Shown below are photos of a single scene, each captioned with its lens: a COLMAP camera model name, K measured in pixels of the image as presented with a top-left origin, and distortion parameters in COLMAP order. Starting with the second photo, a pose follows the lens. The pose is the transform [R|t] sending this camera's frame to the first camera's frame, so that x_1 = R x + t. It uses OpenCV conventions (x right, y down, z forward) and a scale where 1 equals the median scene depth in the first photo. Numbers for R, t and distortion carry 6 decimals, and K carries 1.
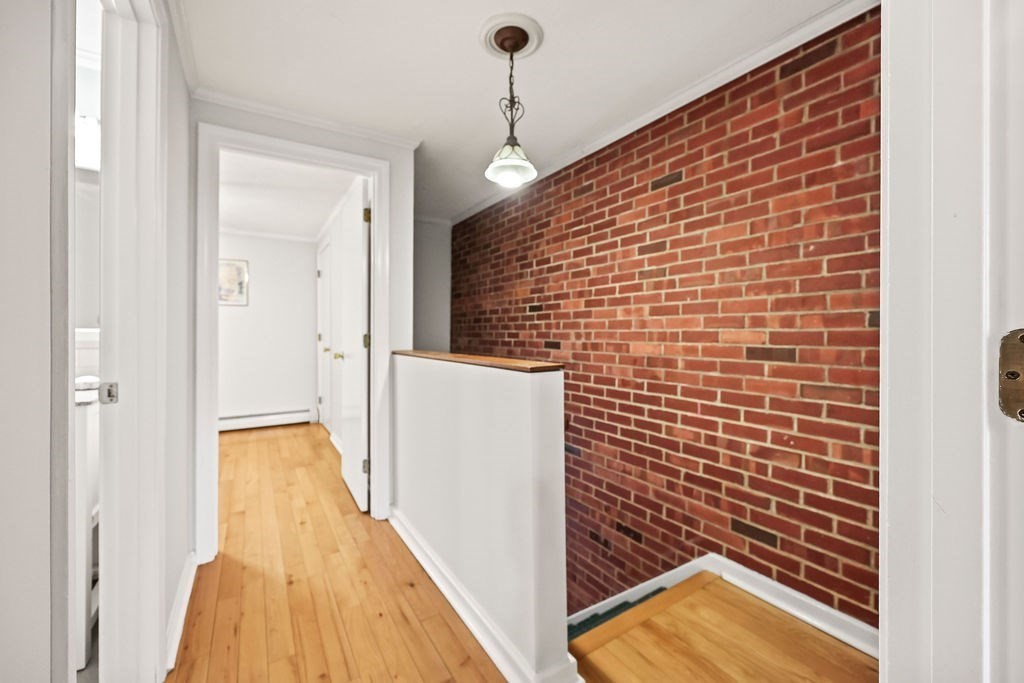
lens RADIAL K [[415.0, 0, 510.0], [0, 415.0, 335.1], [0, 0, 1]] dist [0.000516, -0.000322]
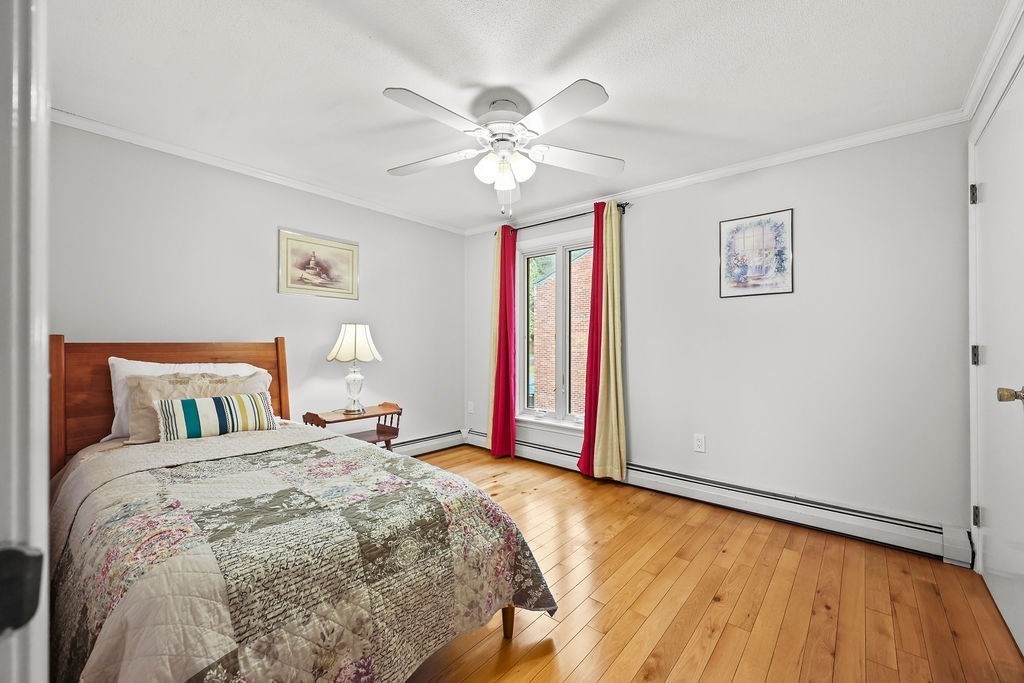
lens RADIAL K [[415.0, 0, 510.8], [0, 415.0, 345.2], [0, 0, 1]] dist [0.000516, -0.000322]
pose [[0.296182, 0.000583, -0.955131, -0.227520], [-0.003429, 0.999994, -0.000453, -0.000212], [0.955125, 0.003409, 0.296182, 0.494194]]
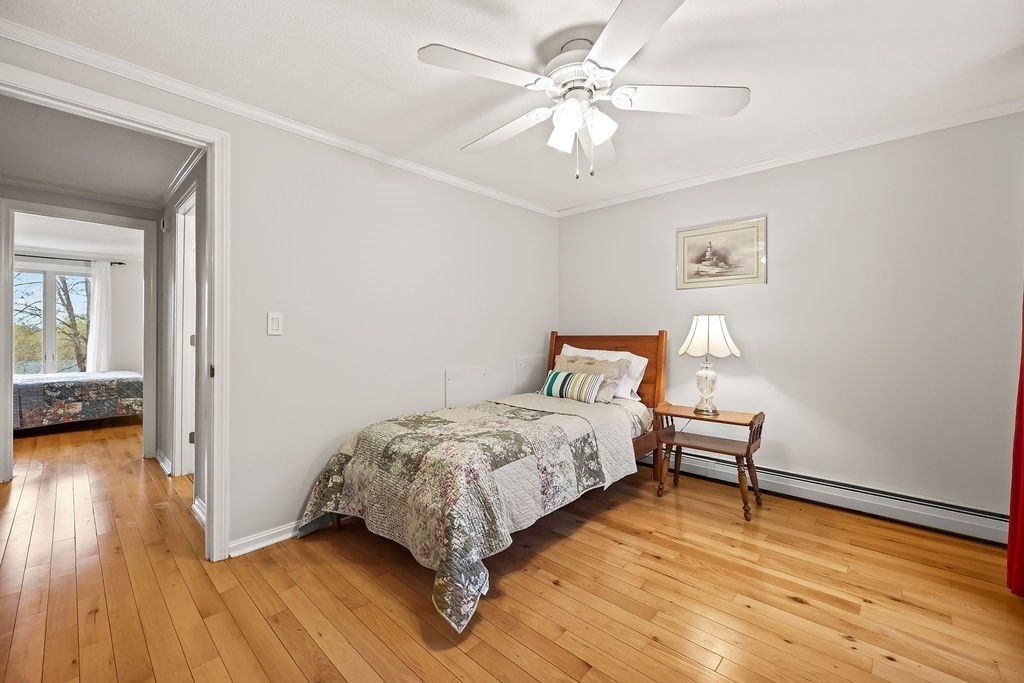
lens RADIAL K [[415.0, 0, 514.0], [0, 415.0, 333.9], [0, 0, 1]] dist [0.000516, -0.000322]
pose [[-0.966347, -0.005038, -0.257193, -0.739716], [-0.005430, 0.999985, 0.000811, -0.009476], [0.257185, 0.002181, -0.966360, 1.333988]]
